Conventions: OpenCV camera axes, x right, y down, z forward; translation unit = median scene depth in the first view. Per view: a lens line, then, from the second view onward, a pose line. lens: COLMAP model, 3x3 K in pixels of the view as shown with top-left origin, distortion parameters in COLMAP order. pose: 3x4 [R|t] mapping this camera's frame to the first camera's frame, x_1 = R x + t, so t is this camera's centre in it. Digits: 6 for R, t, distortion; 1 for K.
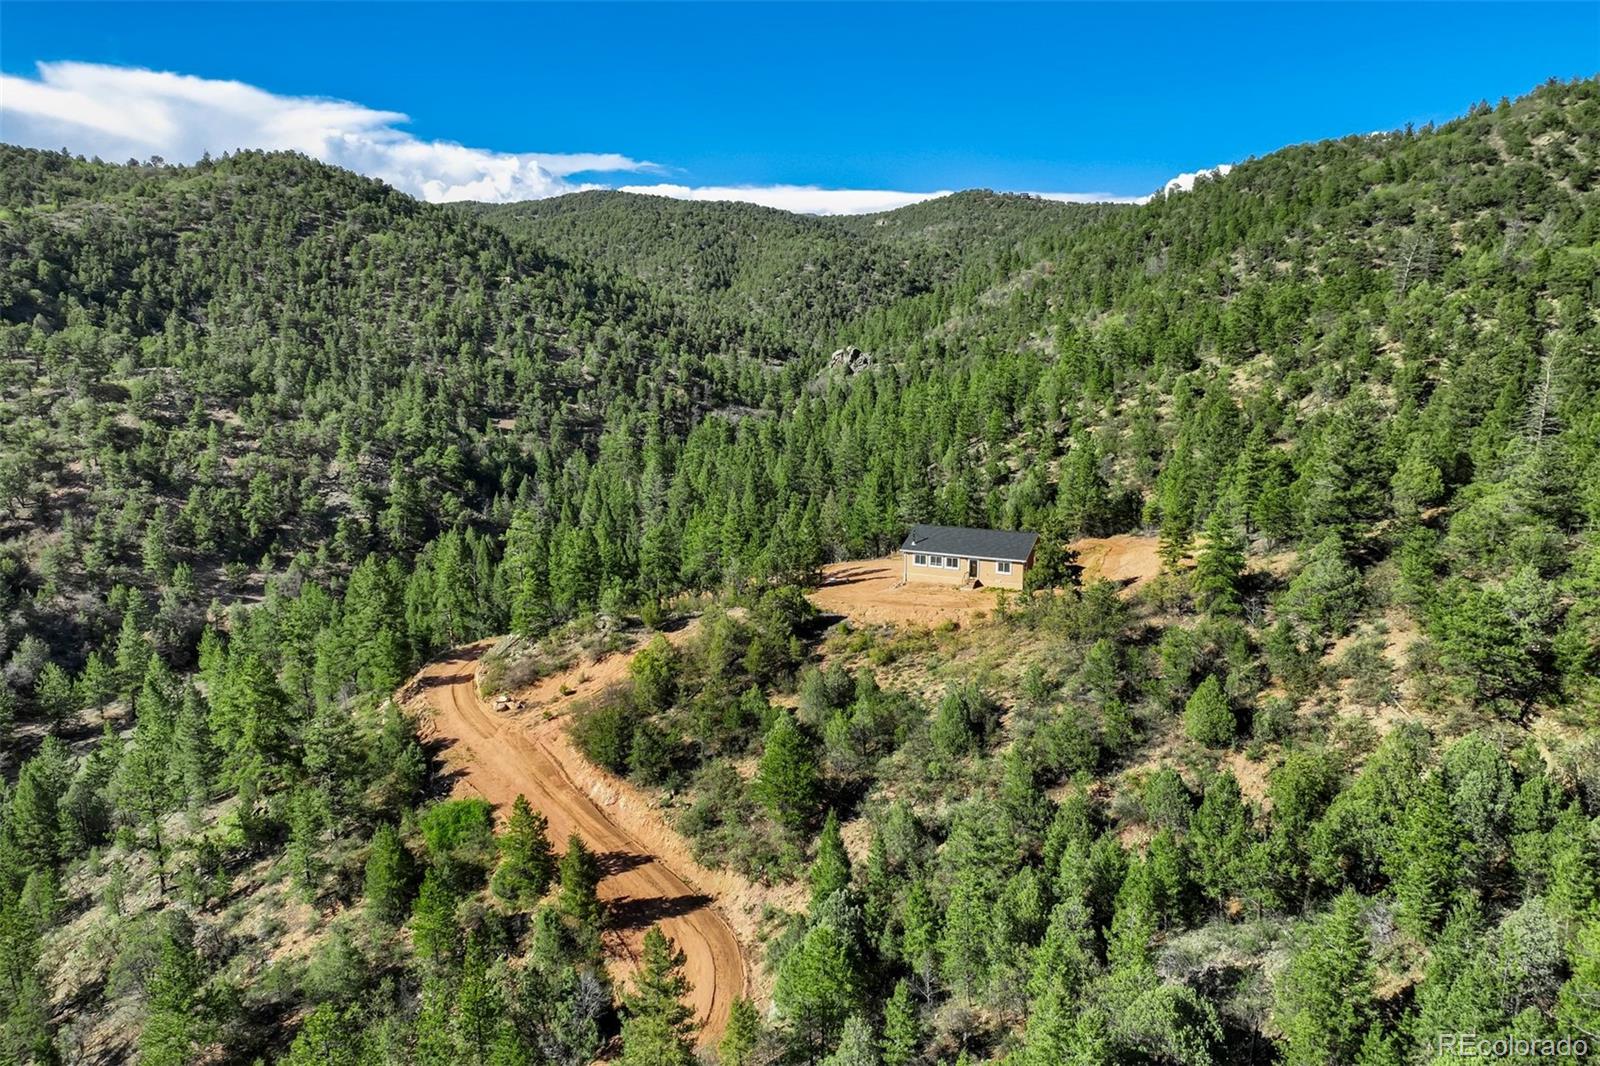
lens RADIAL K [[1122.7, 0, 796.9], [0, 1122.7, 538.1], [0, 0, 1]] dist [-0.005175, 0.021481]
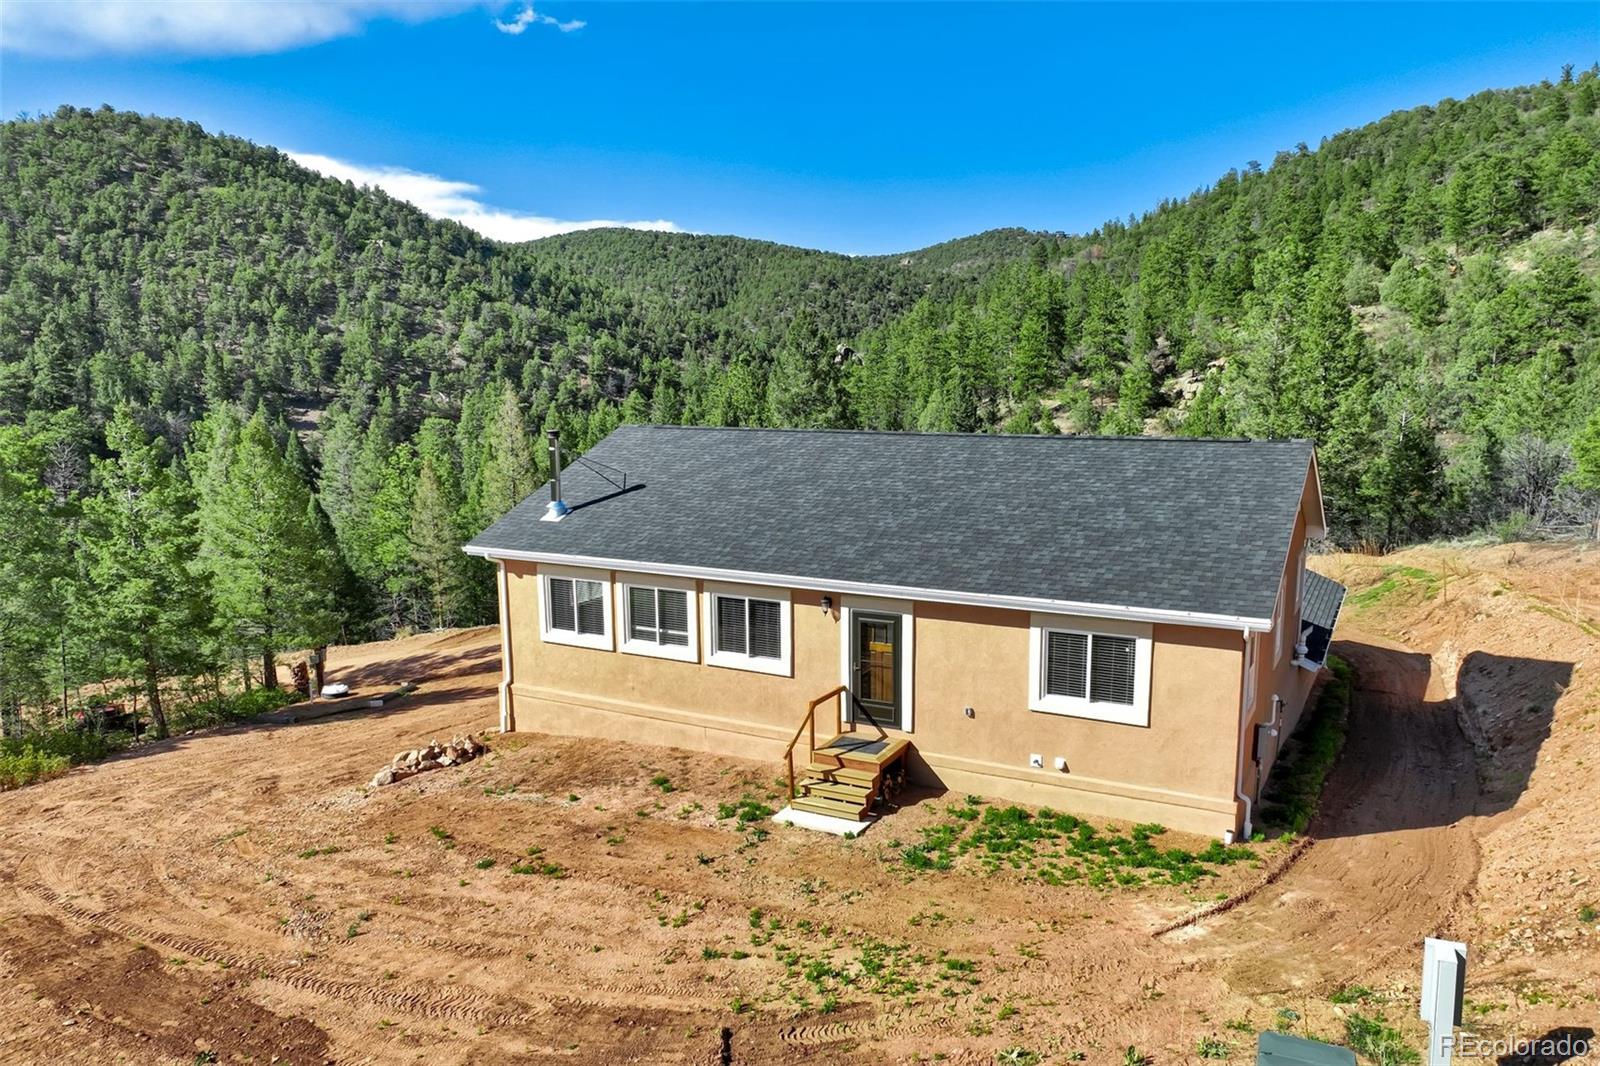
lens RADIAL K [[1122.7, 0, 802.4], [0, 1122.7, 527.5], [0, 0, 1]] dist [-0.005175, 0.021481]
pose [[0.999639, 0.010755, -0.024640, 0.050044], [-0.012314, 0.997873, -0.064008, 0.006035], [0.023900, 0.064289, 0.997645, 0.282297]]
